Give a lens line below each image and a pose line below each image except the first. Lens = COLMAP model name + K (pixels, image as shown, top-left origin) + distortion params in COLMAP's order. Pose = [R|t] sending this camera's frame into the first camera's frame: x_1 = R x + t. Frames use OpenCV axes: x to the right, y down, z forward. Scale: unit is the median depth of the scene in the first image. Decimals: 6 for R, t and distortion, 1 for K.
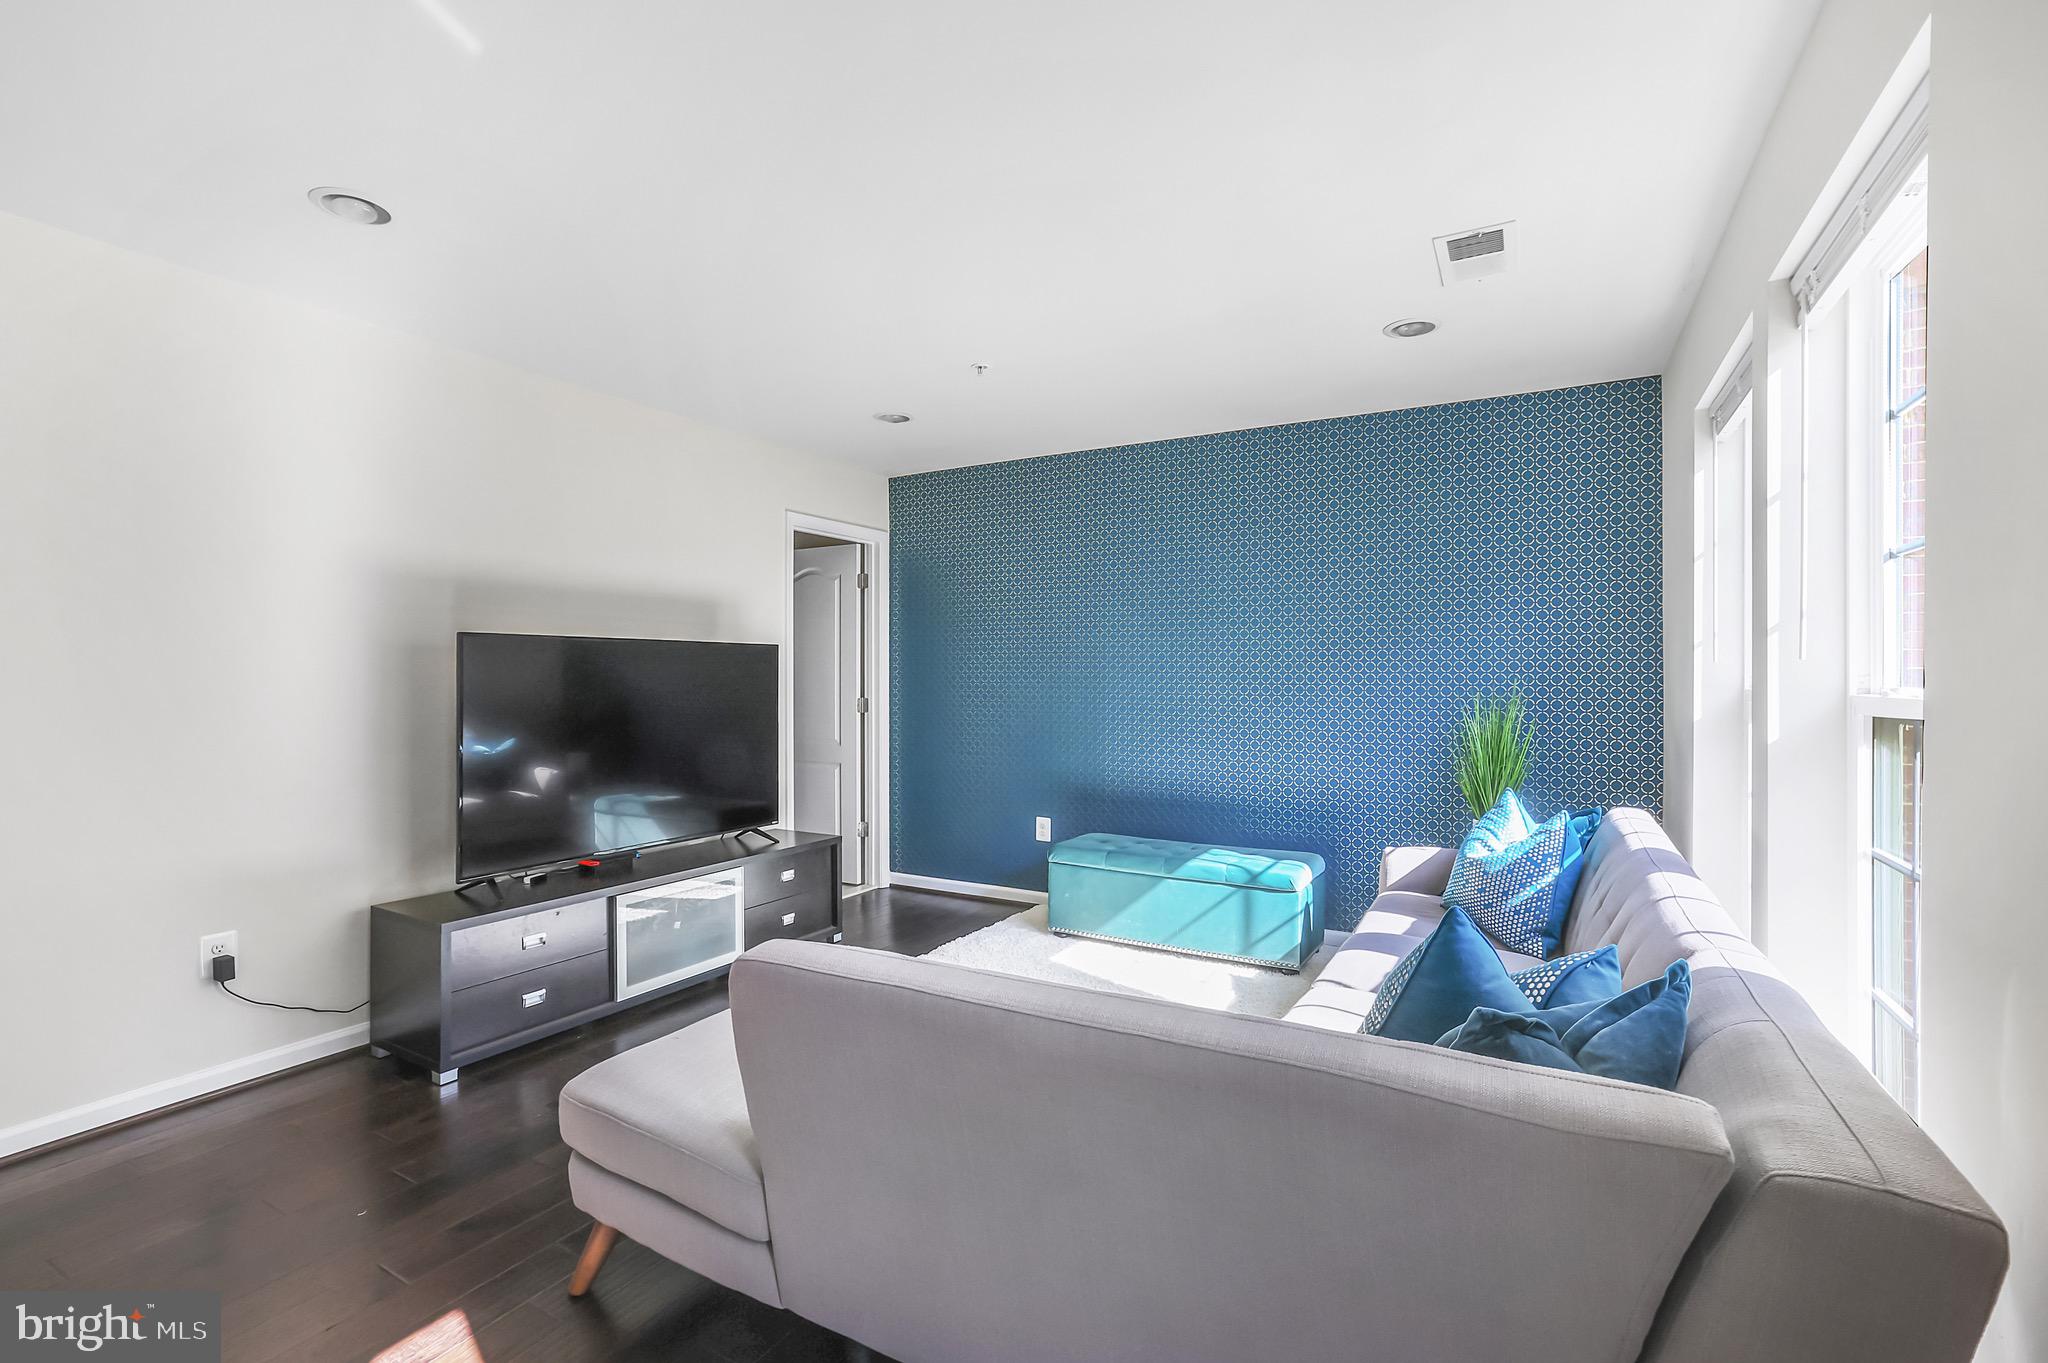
lens RADIAL K [[891.2, 0, 1024.0], [0, 891.2, 681.5], [0, 0, 1]] dist [-0.035125, 0.001139]
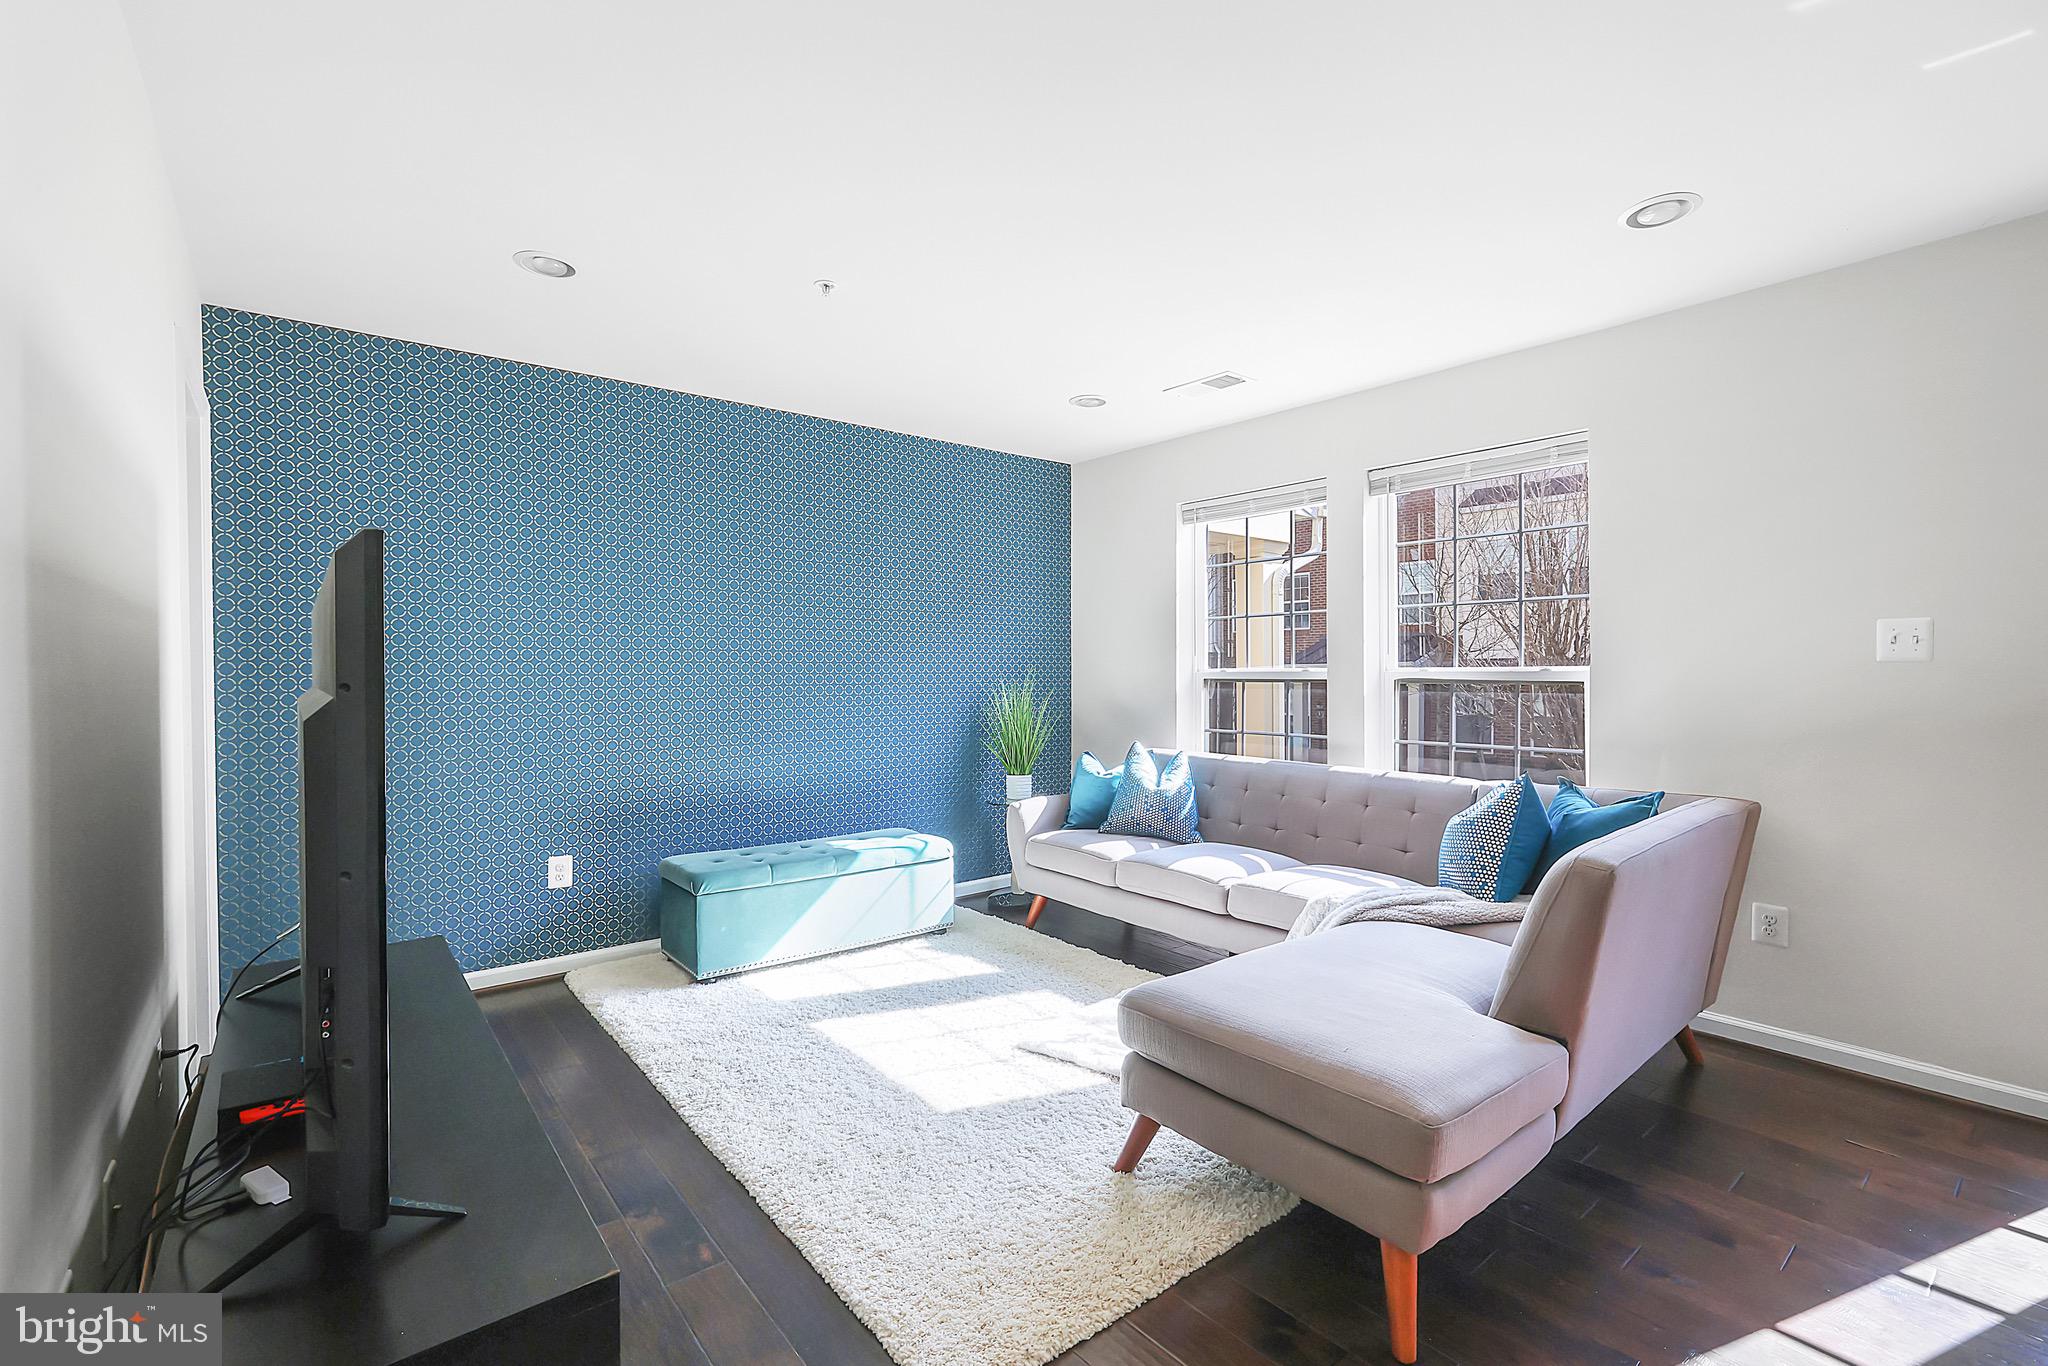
lens RADIAL K [[891.2, 0, 1024.0], [0, 891.2, 683.0], [0, 0, 1]] dist [-0.035125, 0.001139]
pose [[0.362780, -0.012752, 0.931788, -0.675318], [0.011176, 0.999894, 0.009332, 0.007087], [-0.931808, 0.007028, 0.362884, 0.479394]]
